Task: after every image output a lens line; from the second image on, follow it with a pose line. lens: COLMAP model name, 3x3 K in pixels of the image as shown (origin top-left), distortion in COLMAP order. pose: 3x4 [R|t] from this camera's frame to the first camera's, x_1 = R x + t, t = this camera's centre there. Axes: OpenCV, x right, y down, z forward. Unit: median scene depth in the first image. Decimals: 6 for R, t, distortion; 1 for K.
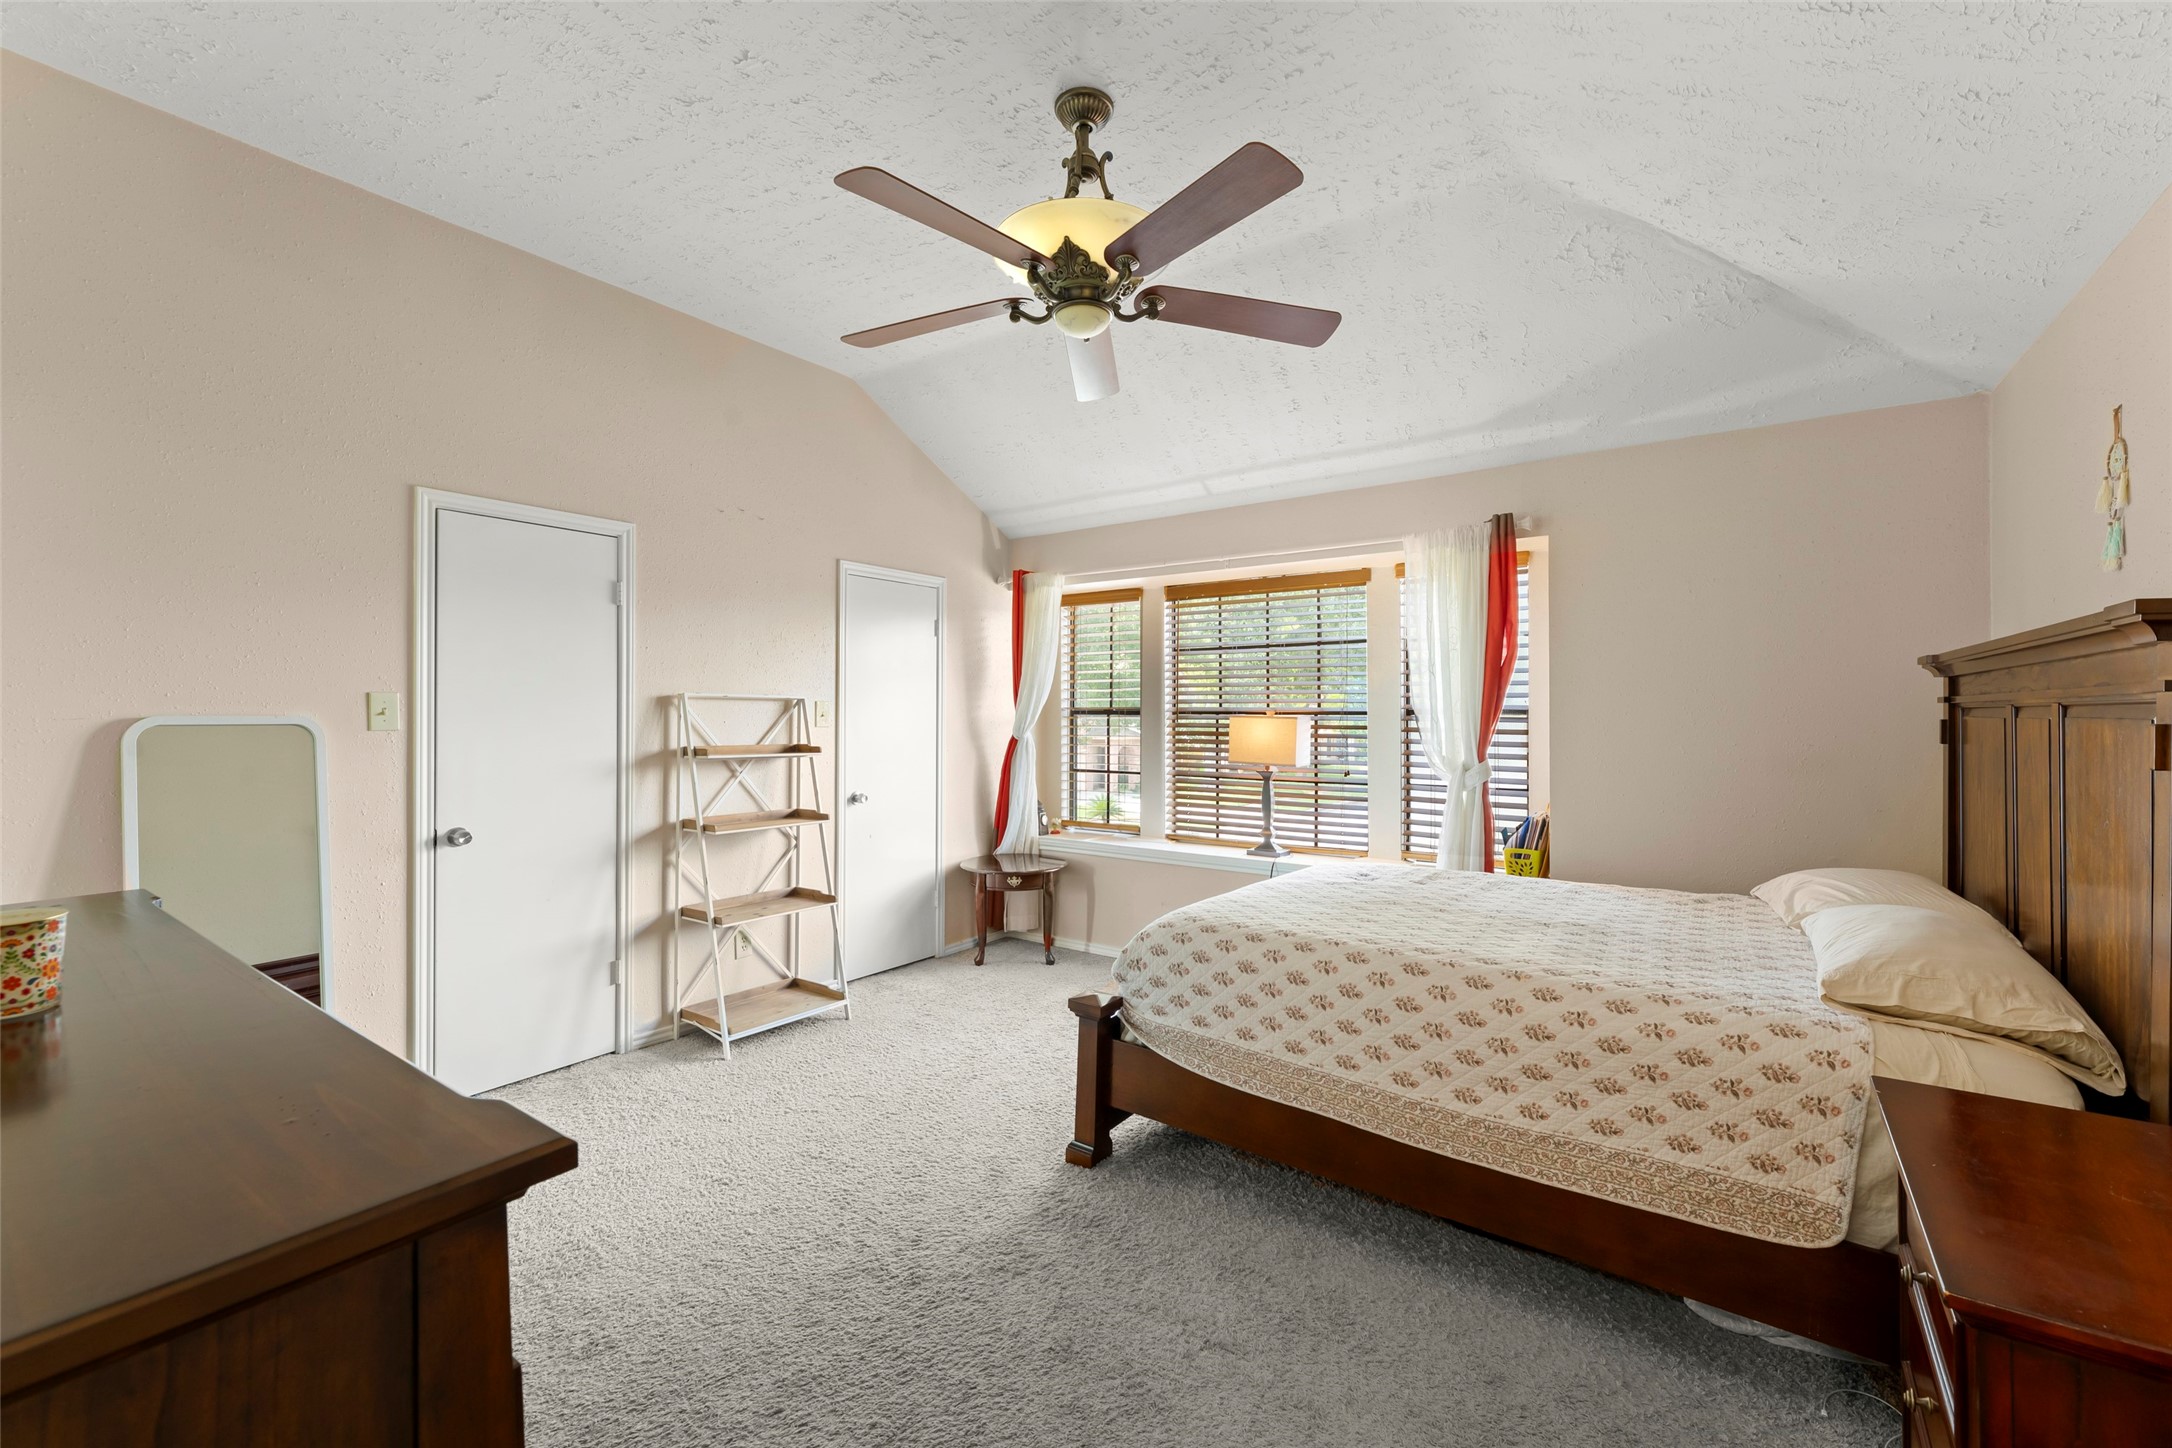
lens RADIAL K [[888.6, 0, 1076.6], [0, 888.6, 707.0], [0, 0, 1]] dist [0.001917, -0.000750]
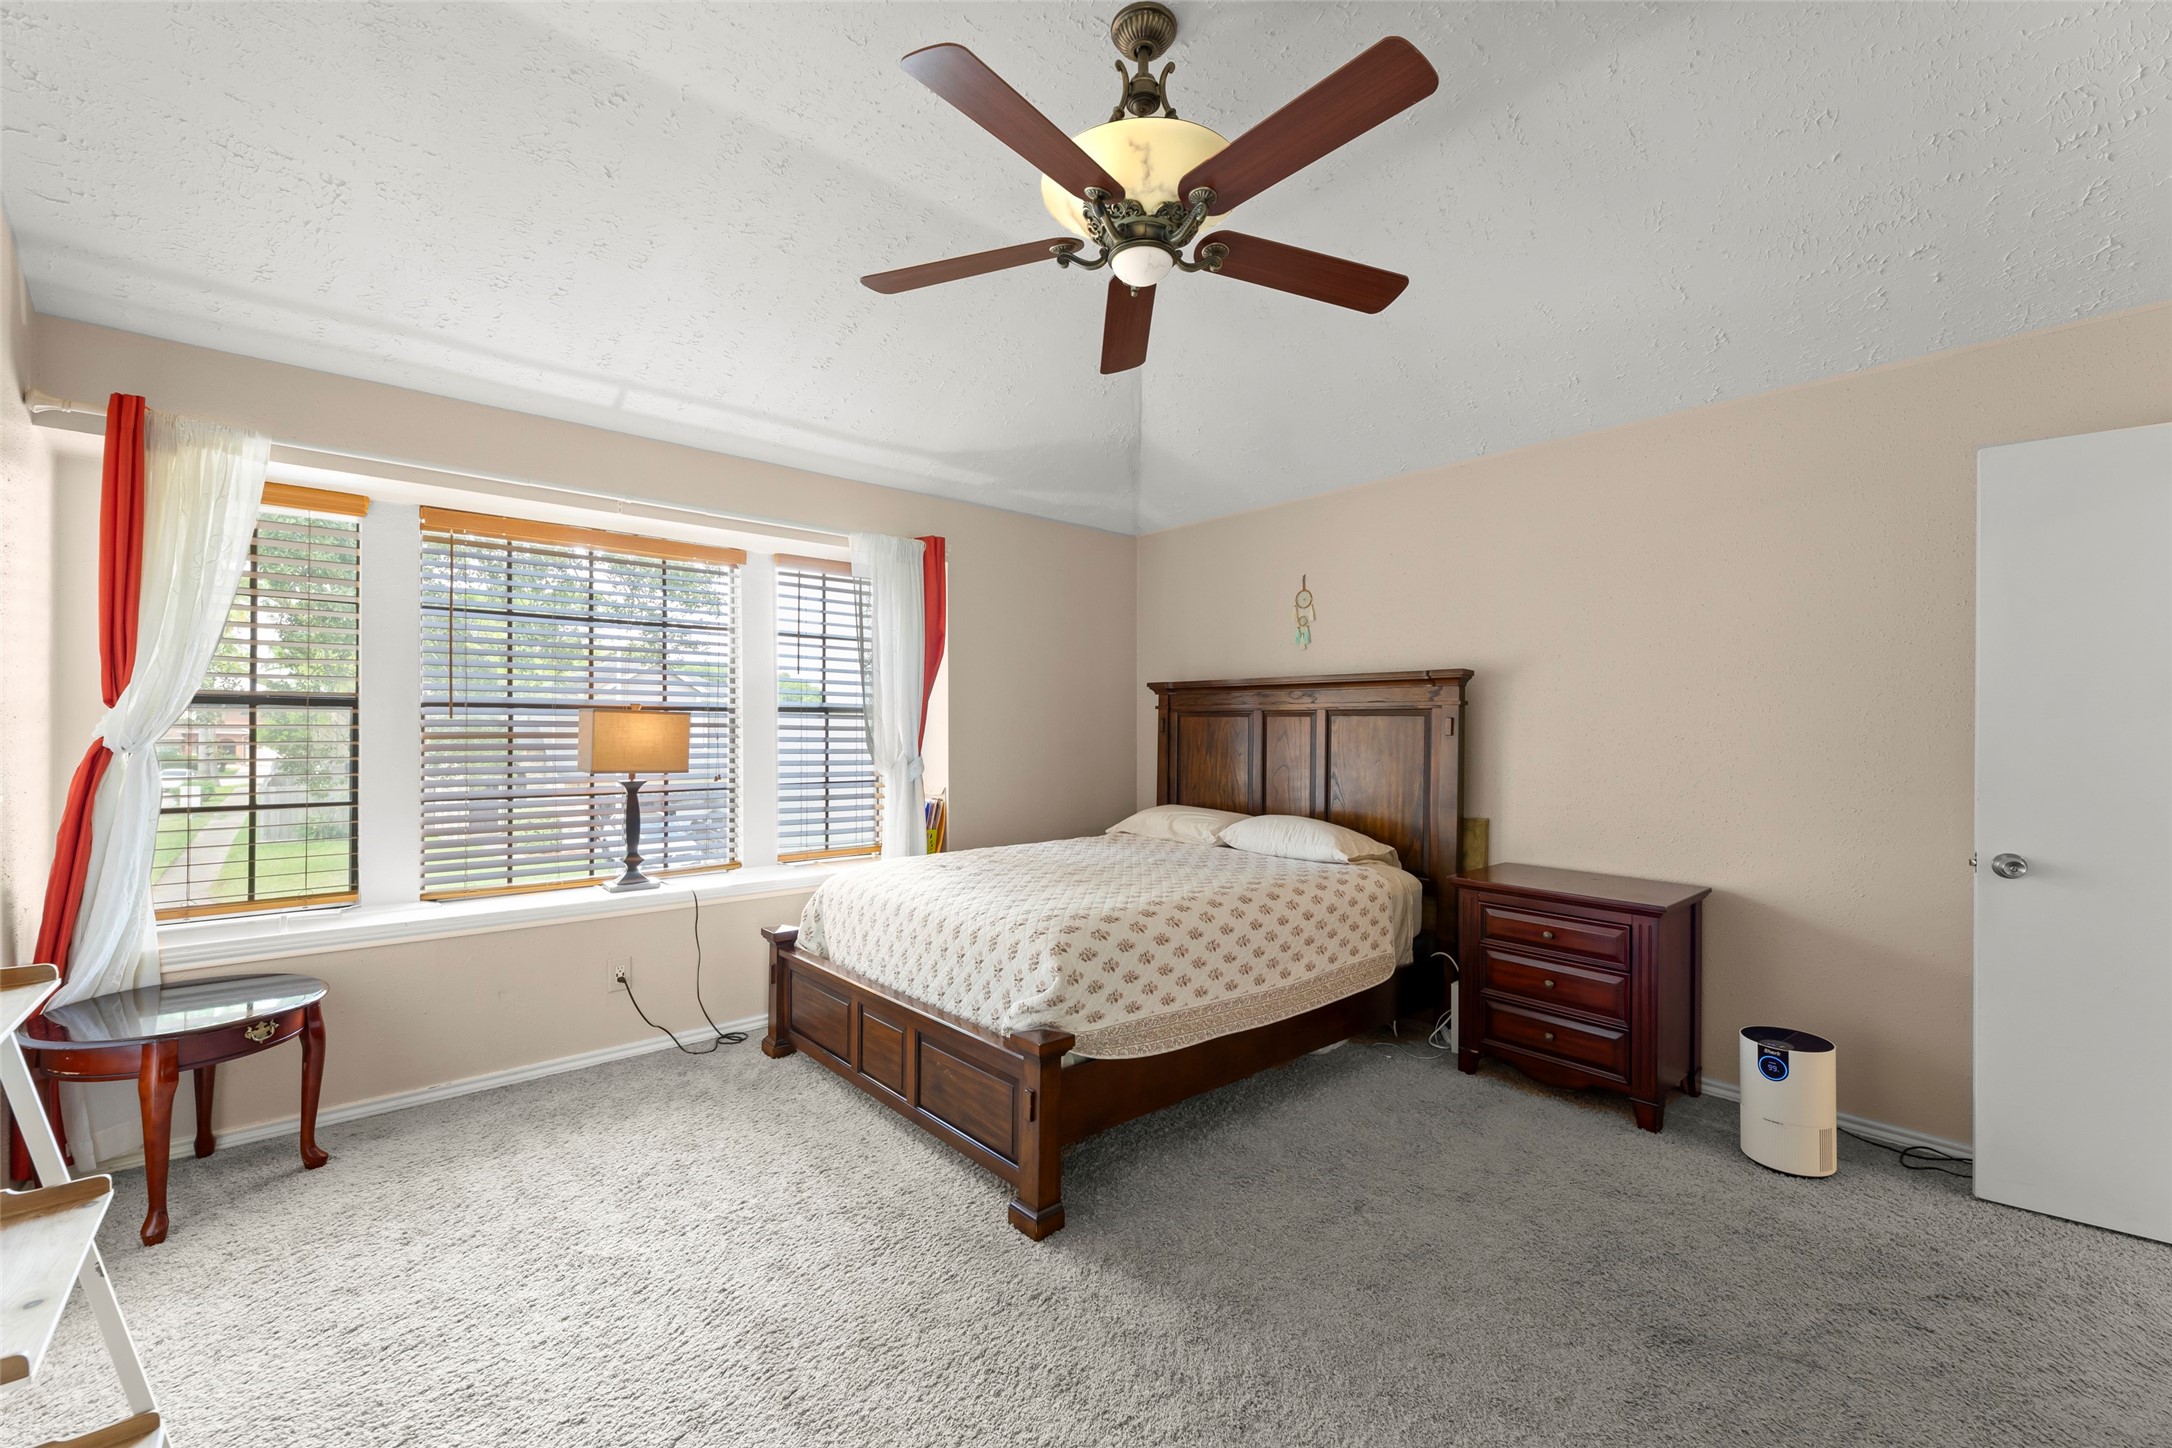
lens RADIAL K [[888.6, 0, 1074.5], [0, 888.6, 726.3], [0, 0, 1]] dist [0.001917, -0.000750]
pose [[0.227452, -0.000805, 0.973789, -0.671734], [-0.013654, 0.999899, 0.004016, 0.021387], [-0.973694, -0.014209, 0.227418, 0.646689]]
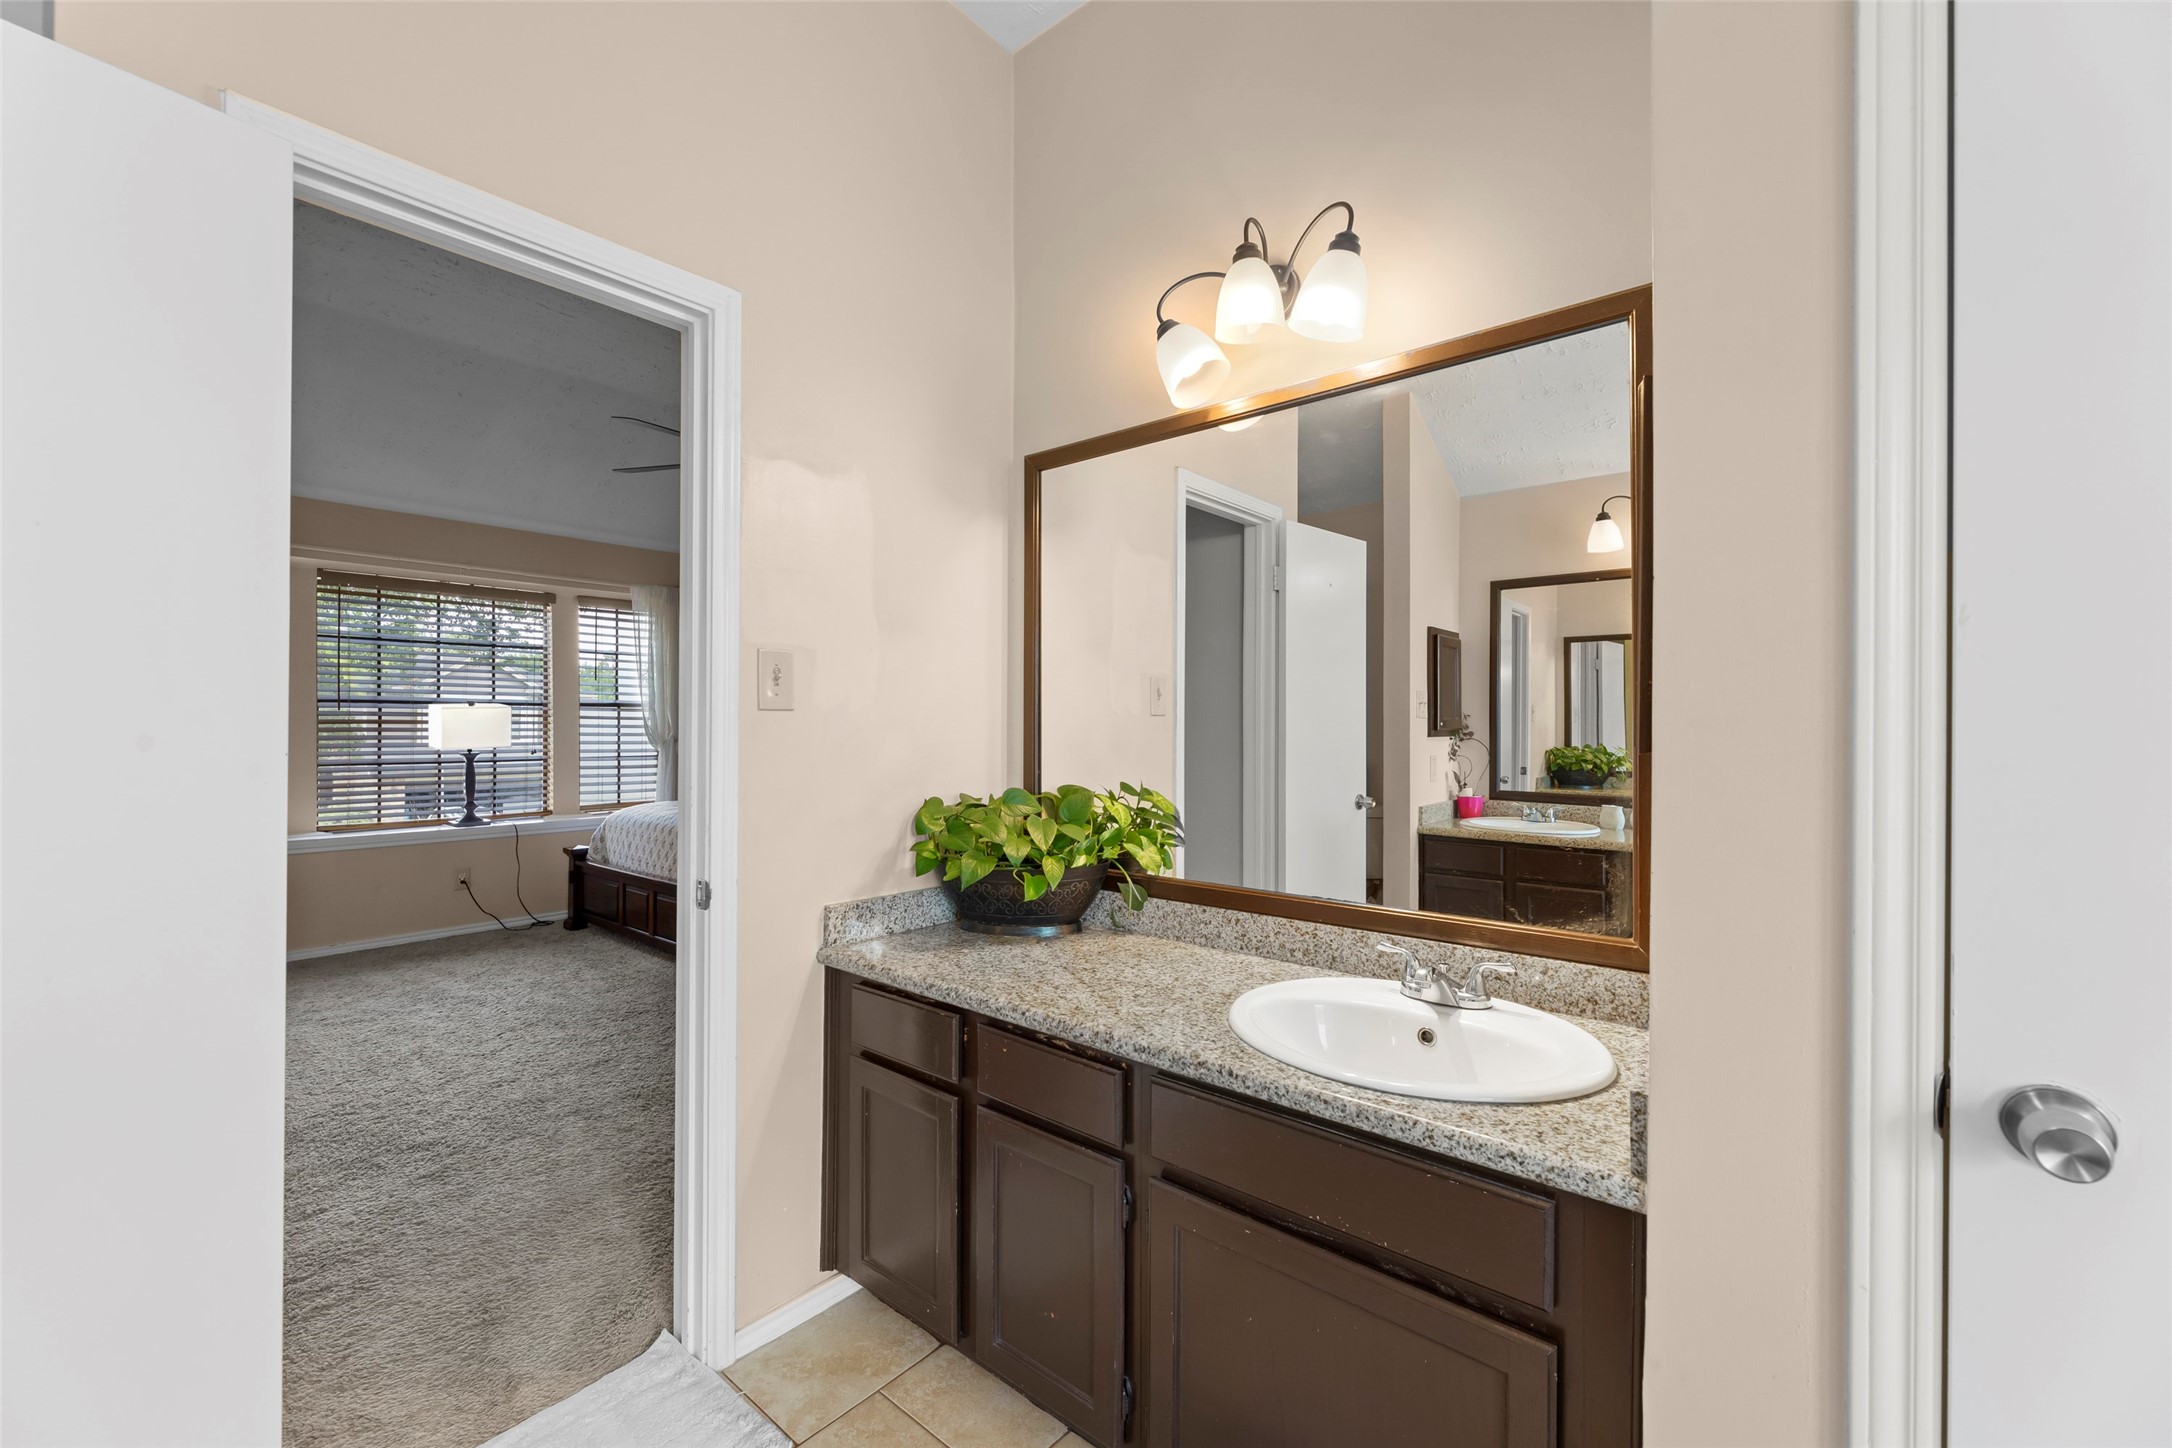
lens RADIAL K [[888.6, 0, 1088.6], [0, 888.6, 726.2], [0, 0, 1]] dist [0.001917, -0.000750]
pose [[0.071208, -0.003885, 0.997454, -1.288322], [-0.013416, 0.999898, 0.004853, 0.029325], [-0.997371, -0.013727, 0.071149, 0.168501]]
